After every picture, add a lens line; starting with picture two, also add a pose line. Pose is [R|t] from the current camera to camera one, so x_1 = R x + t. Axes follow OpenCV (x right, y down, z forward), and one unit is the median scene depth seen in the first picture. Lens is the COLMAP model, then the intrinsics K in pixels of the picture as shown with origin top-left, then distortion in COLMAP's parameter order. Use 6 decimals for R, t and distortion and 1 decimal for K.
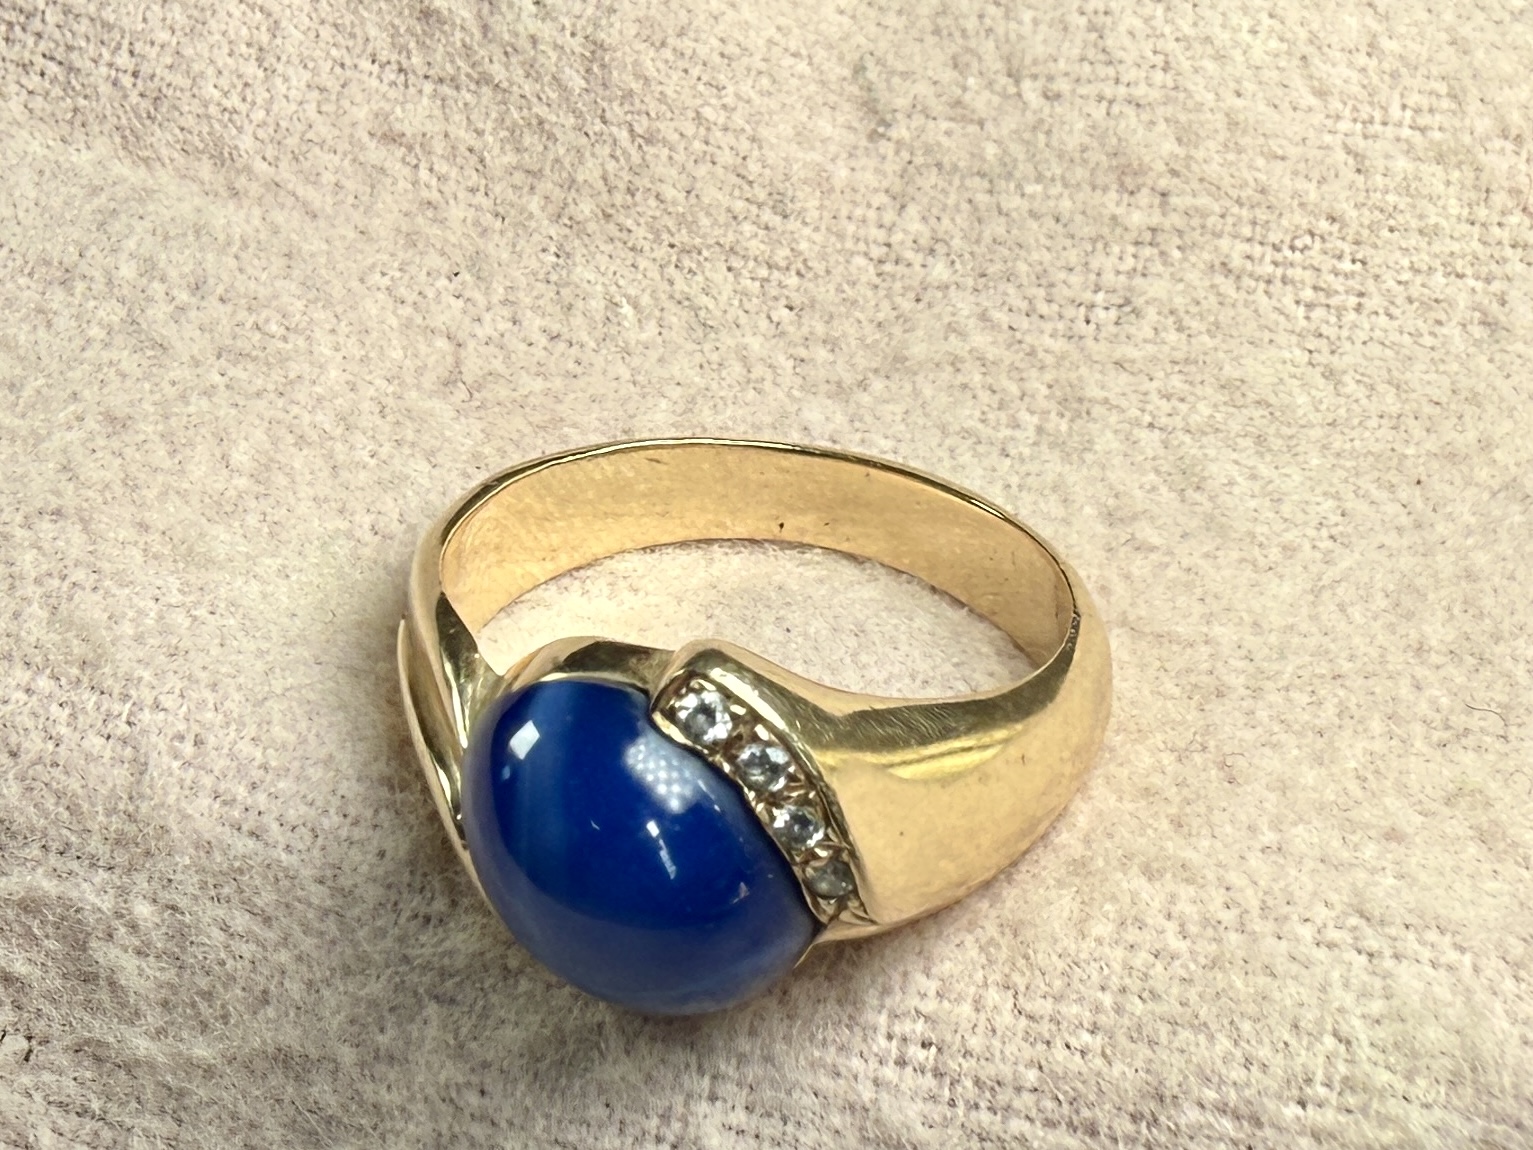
lens RADIAL K [[963.4, 0, 789.3], [0, 963.4, 493.1], [0, 0, 1]] dist [0.000023, 0.000042]
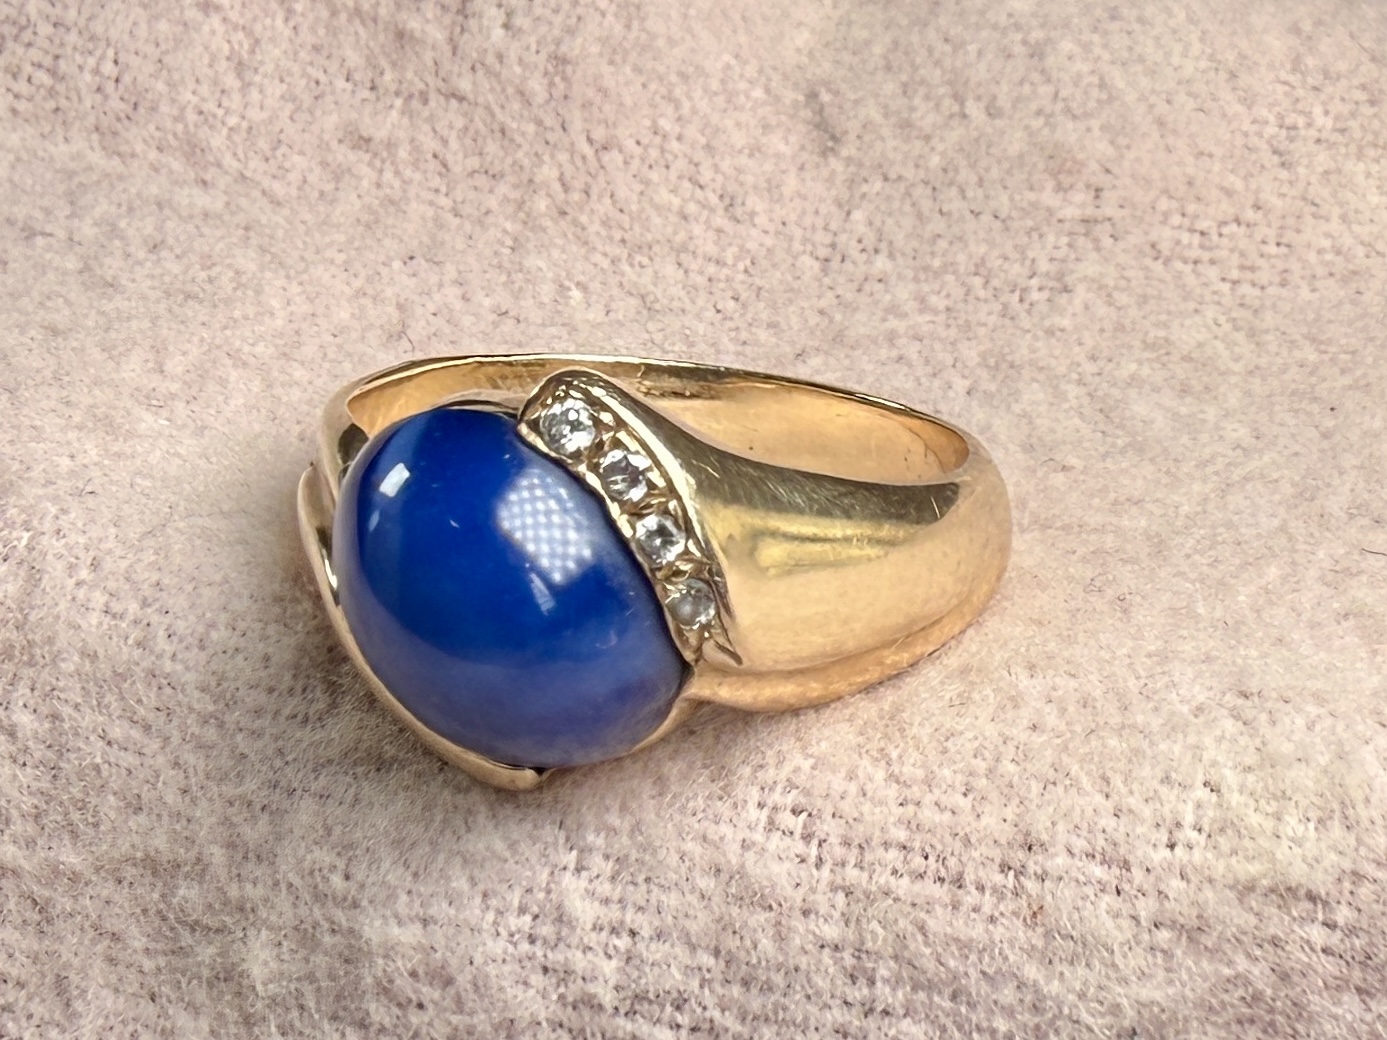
lens RADIAL K [[962.4, 0, 766.3], [0, 962.4, 523.4], [0, 0, 1]] dist [-0.001231, 0.000387]
pose [[0.999824, 0.018739, -0.001078, 0.044597], [-0.018763, 0.996323, -0.083599, 0.151396], [-0.000493, 0.083604, 0.996499, -0.000100]]
